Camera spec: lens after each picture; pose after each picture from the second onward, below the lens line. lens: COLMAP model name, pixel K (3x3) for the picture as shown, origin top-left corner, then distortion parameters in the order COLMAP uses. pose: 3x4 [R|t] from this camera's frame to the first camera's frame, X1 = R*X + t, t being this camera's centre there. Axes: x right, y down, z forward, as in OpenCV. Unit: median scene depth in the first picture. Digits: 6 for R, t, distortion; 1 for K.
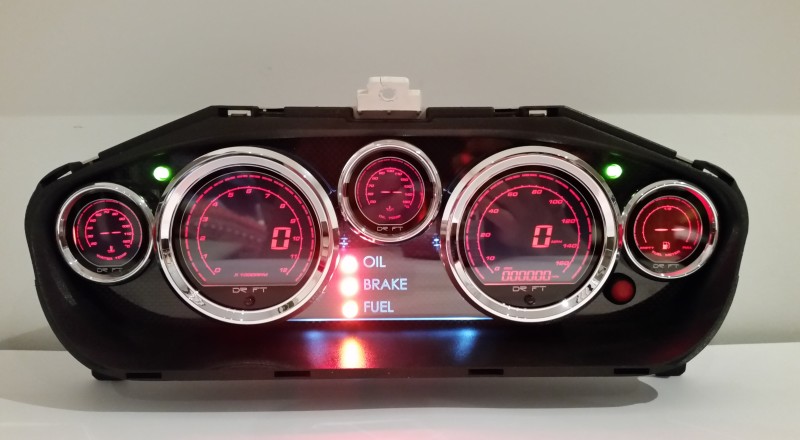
lens RADIAL K [[691.0, 0, 400.0], [0, 691.0, 220.0], [0, 0, 1]] dist [0.137327, -0.461901]
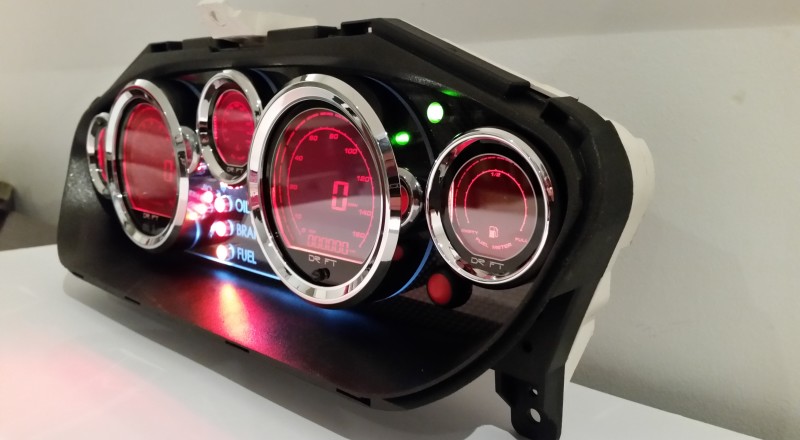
lens RADIAL K [[691.0, 0, 400.0], [0, 691.0, 220.0], [0, 0, 1]] dist [0.137327, -0.461901]
pose [[0.711776, 0.128358, -0.690579, 0.775469], [-0.087469, 0.991706, 0.094175, -0.027326], [0.696939, -0.006628, 0.717100, 0.498924]]
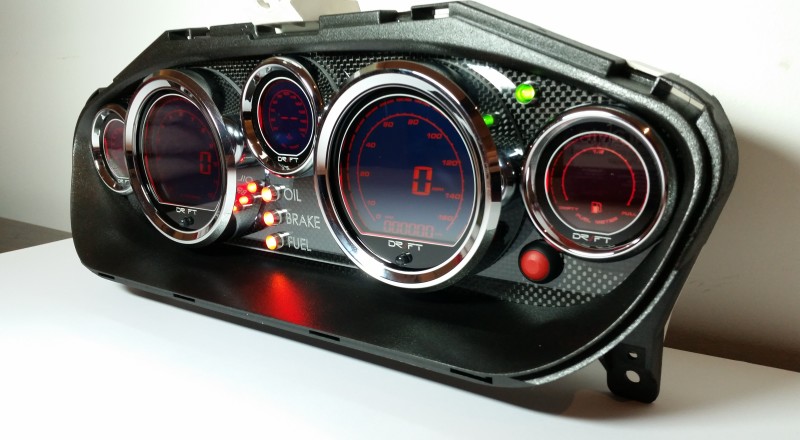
lens RADIAL K [[691.0, 0, 400.0], [0, 691.0, 220.0], [0, 0, 1]] dist [0.137327, -0.461901]
pose [[0.791714, 0.108050, -0.601261, 0.647069], [-0.027665, 0.989565, 0.141403, -0.040900], [0.610266, -0.095317, 0.786442, 0.377397]]
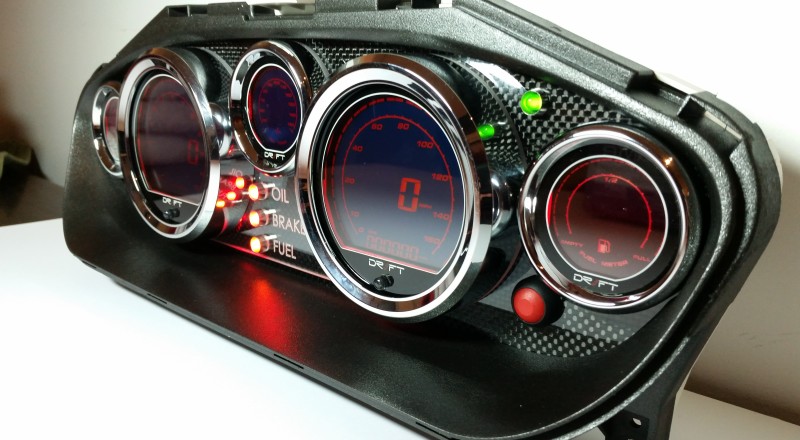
lens RADIAL K [[691.0, 0, 400.0], [0, 691.0, 220.0], [0, 0, 1]] dist [0.137327, -0.461901]
pose [[0.730023, 0.178140, -0.659797, 0.636956], [-0.095909, 0.982581, 0.159172, -0.056962], [0.676659, -0.052918, 0.734392, 0.503768]]
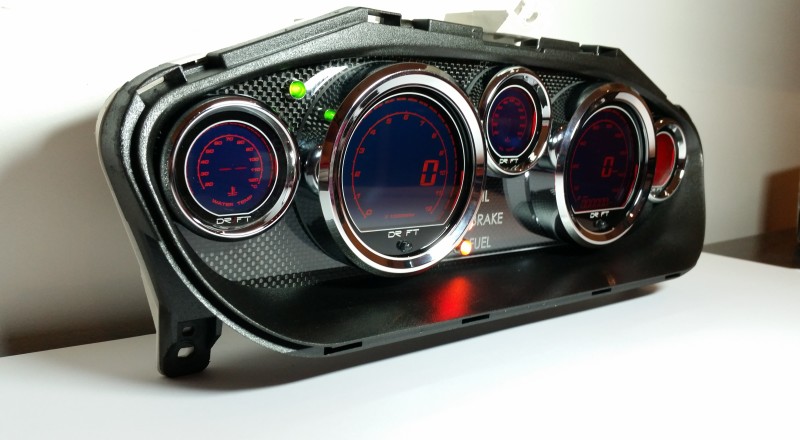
lens RADIAL K [[691.0, 0, 400.0], [0, 691.0, 220.0], [0, 0, 1]] dist [0.137327, -0.461901]
pose [[0.785839, -0.056933, 0.615805, -0.736943], [0.003642, 0.996162, 0.087451, 0.009203], [-0.618421, -0.066480, 0.783030, 0.329785]]
